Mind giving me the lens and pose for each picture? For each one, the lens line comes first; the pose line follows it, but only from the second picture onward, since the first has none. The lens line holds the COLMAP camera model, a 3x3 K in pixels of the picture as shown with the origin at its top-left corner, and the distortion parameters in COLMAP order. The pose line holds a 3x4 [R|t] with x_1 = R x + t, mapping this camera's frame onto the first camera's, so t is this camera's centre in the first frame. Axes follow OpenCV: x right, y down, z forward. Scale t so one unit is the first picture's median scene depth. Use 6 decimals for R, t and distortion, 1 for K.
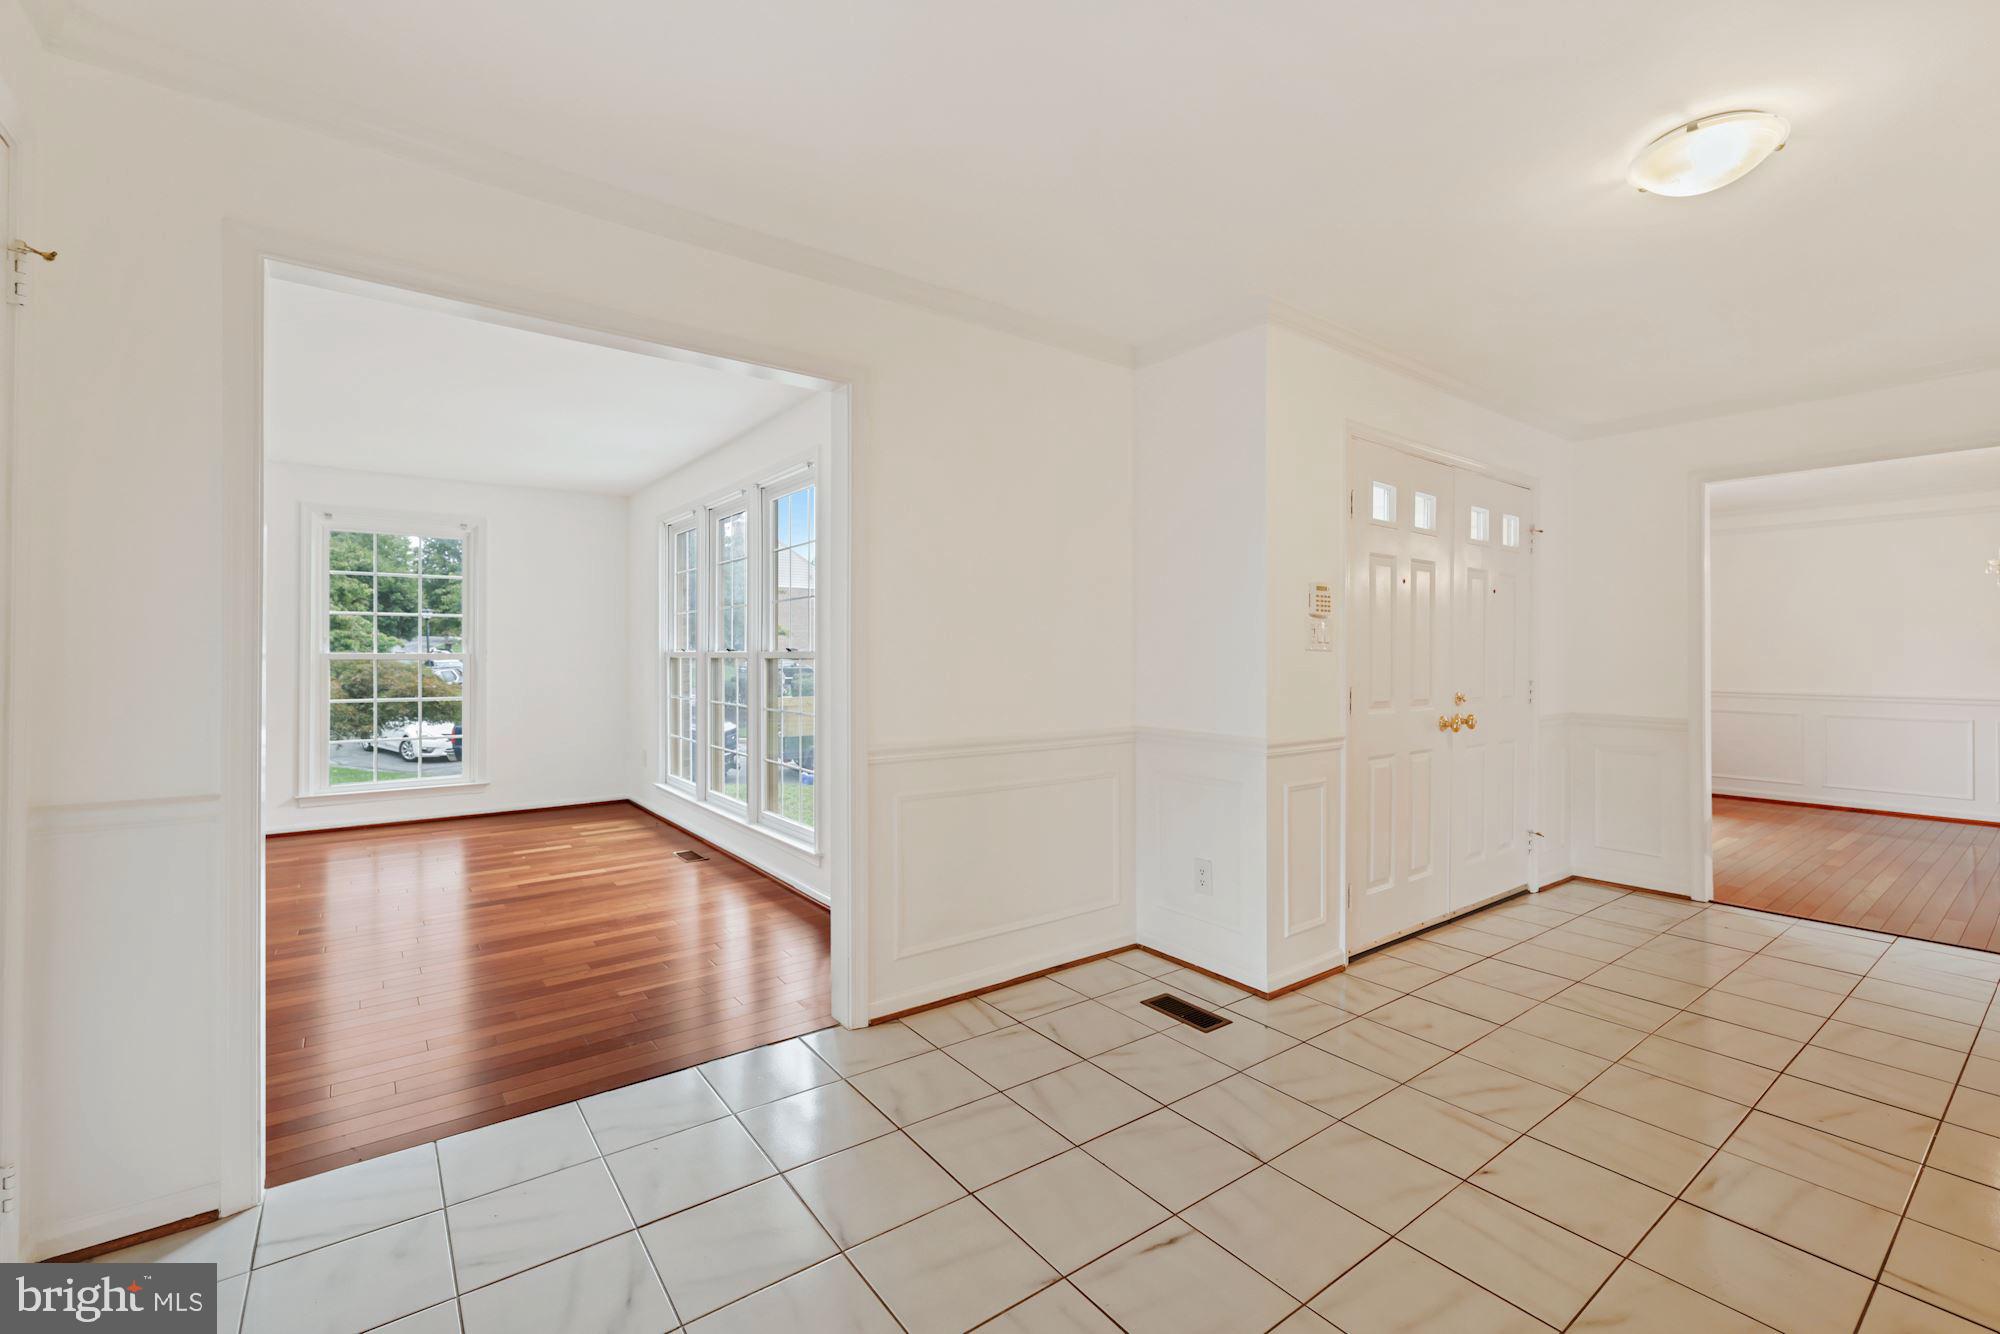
lens RADIAL K [[852.8, 0, 996.3], [0, 852.8, 658.6], [0, 0, 1]] dist [0.000950, 0.000249]
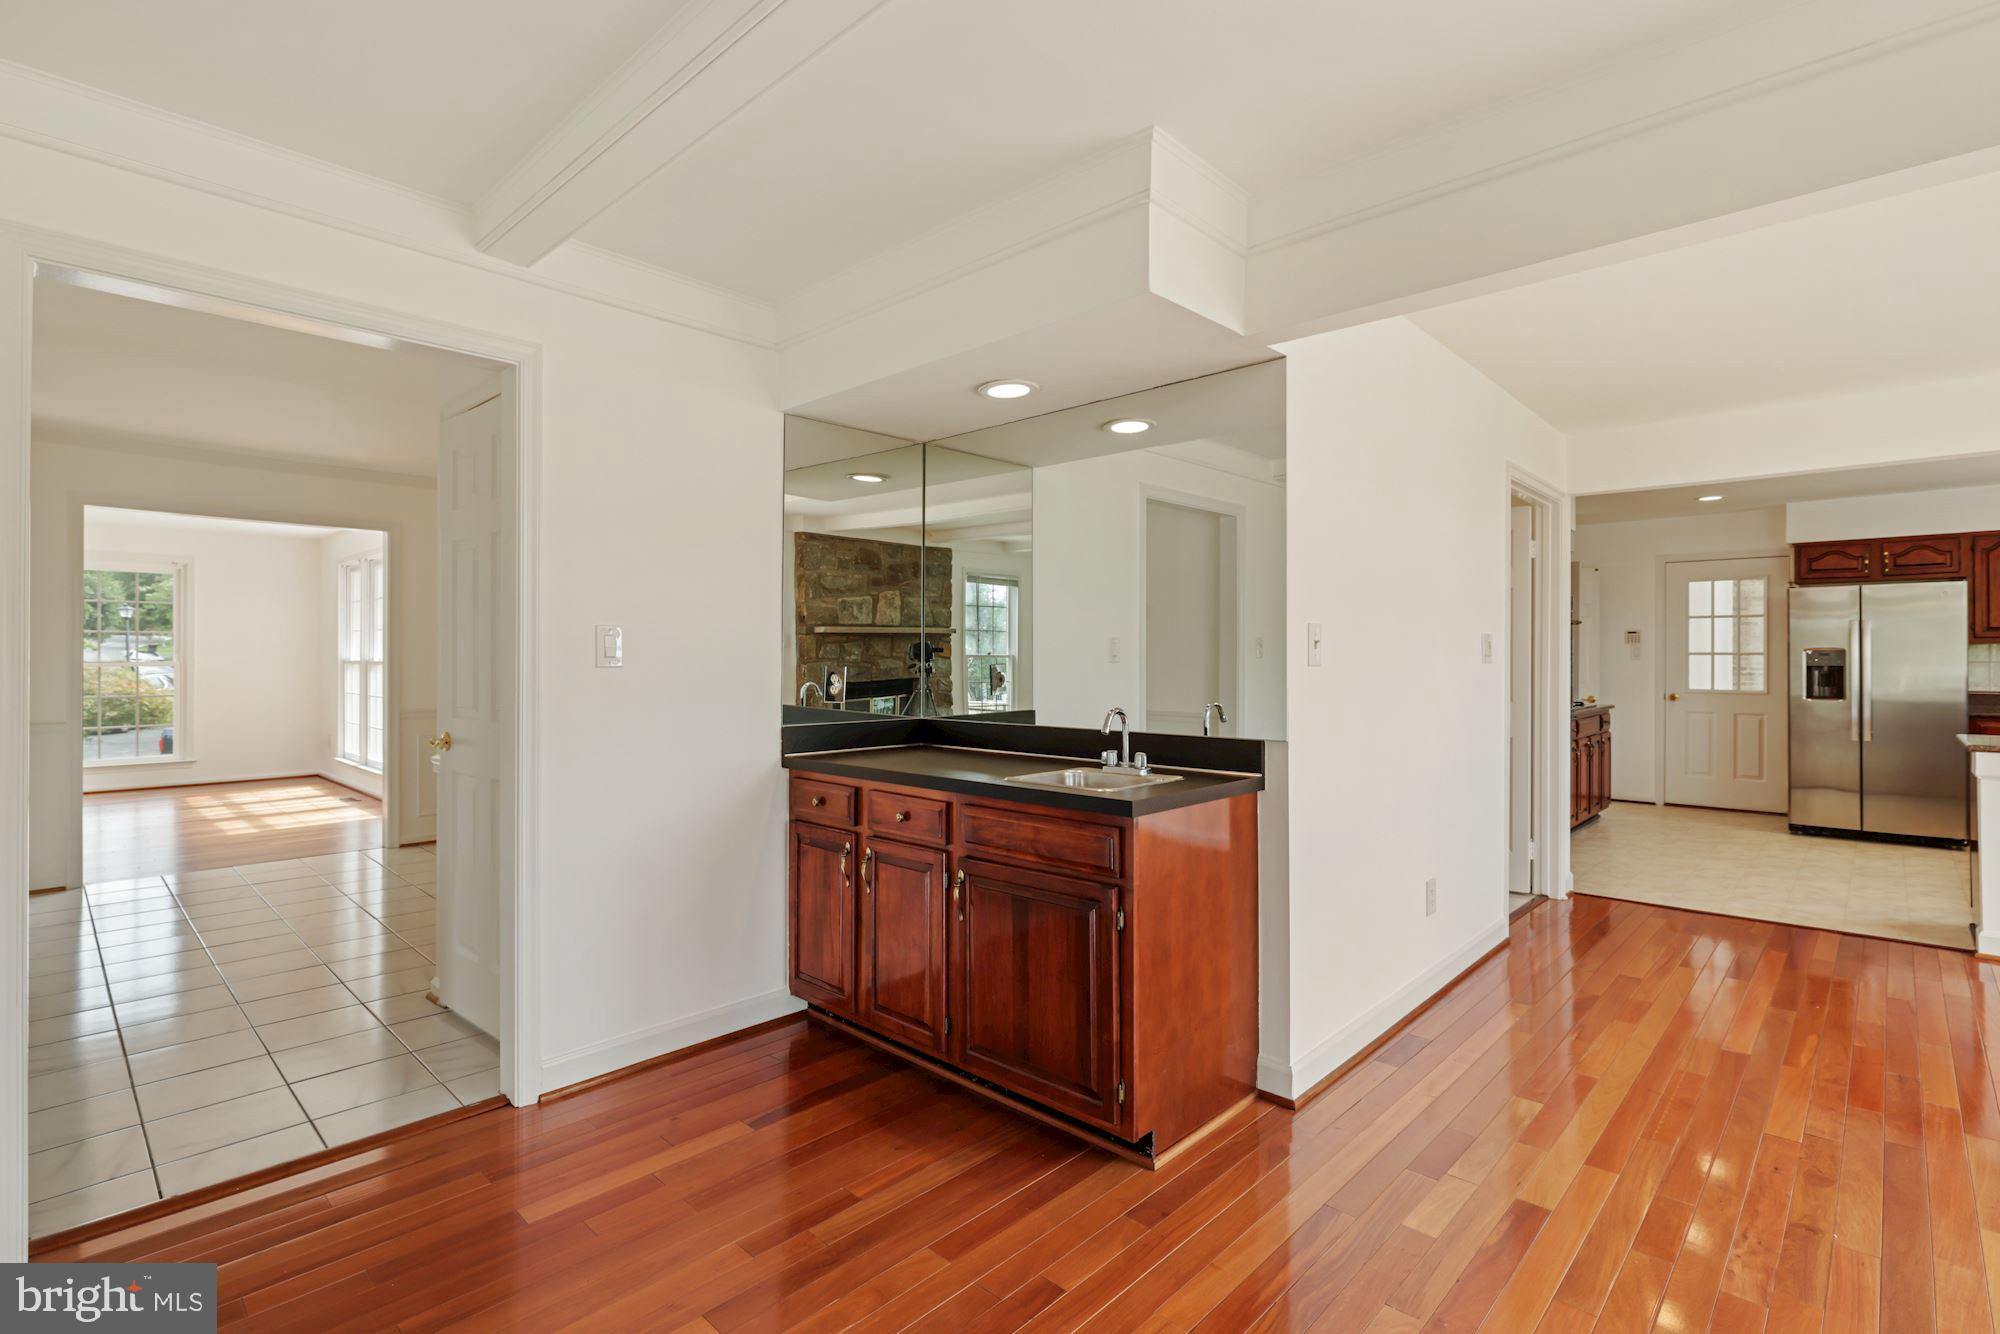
lens RADIAL K [[935.0, 0, 1003.9], [0, 935.0, 664.9], [0, 0, 1]] dist [0.007390, 0.000008]
pose [[0.986410, -0.002918, 0.164277, 0.091960], [0.002310, 0.999990, 0.003895, -0.001386], [-0.164287, -0.003463, 0.986406, -0.148065]]
